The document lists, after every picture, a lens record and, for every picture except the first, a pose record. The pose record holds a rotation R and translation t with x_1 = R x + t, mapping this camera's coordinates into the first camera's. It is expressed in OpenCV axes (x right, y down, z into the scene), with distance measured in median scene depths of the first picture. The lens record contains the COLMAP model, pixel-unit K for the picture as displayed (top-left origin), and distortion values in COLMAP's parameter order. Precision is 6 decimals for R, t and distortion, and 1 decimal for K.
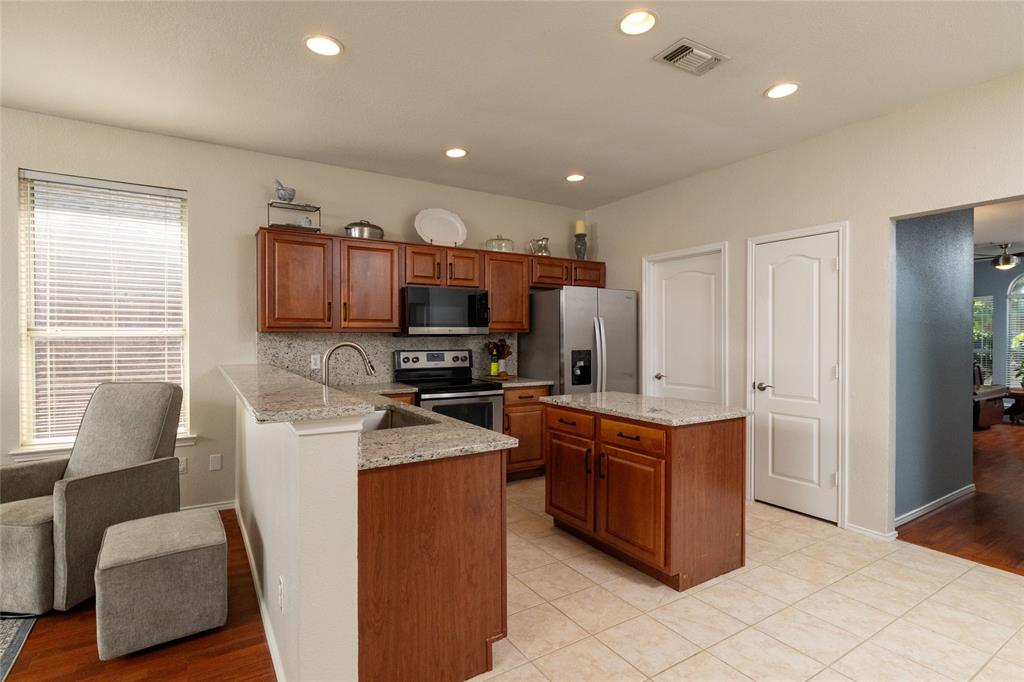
lens RADIAL K [[498.6, 0, 514.6], [0, 498.6, 338.8], [0, 0, 1]] dist [-0.004403, -0.000693]
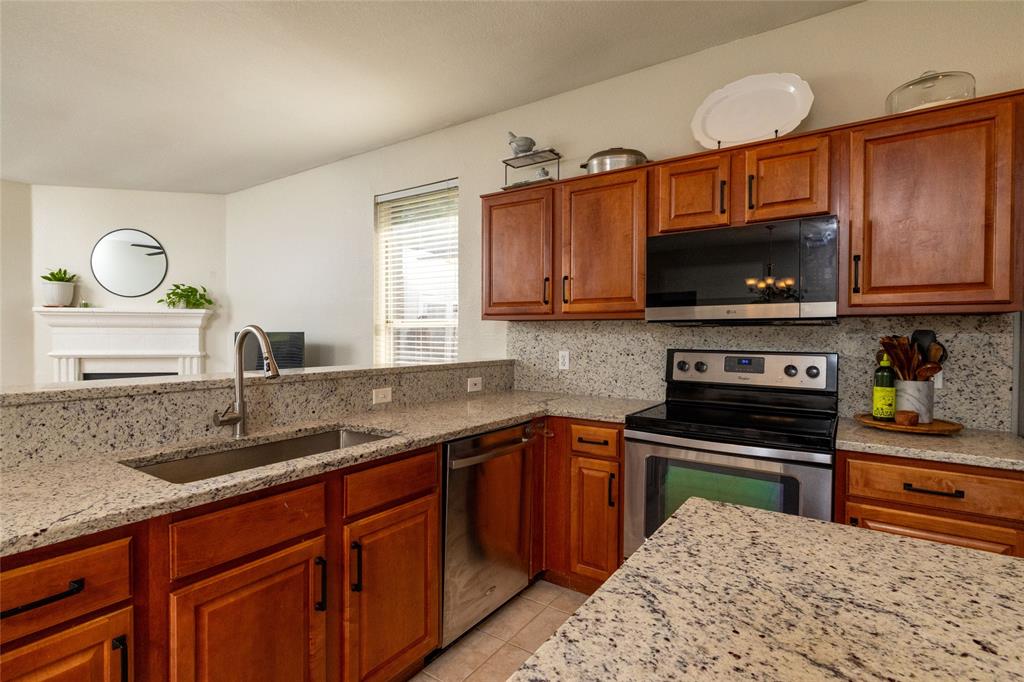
lens RADIAL K [[497.8, 0, 510.9], [0, 497.8, 343.9], [0, 0, 1]] dist [-0.001392, -0.002744]
pose [[0.391698, 0.021621, -0.919840, 0.235786], [-0.008979, 0.999766, 0.019676, 0.007306], [0.920050, 0.000552, 0.391801, 0.593441]]
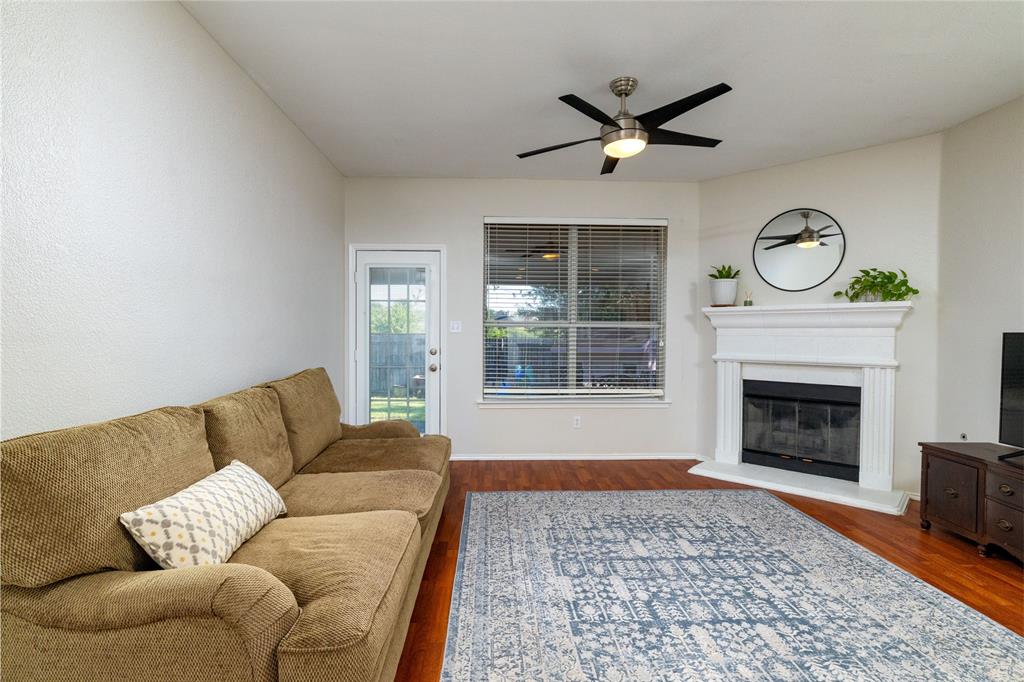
lens RADIAL K [[497.8, 0, 512.2], [0, 497.8, 340.9], [0, 0, 1]] dist [-0.001392, -0.002744]
pose [[-0.494178, 0.014542, -0.869239, 0.174937], [-0.006101, 0.999777, 0.020194, 0.007694], [0.869339, 0.015283, -0.493979, 0.519539]]
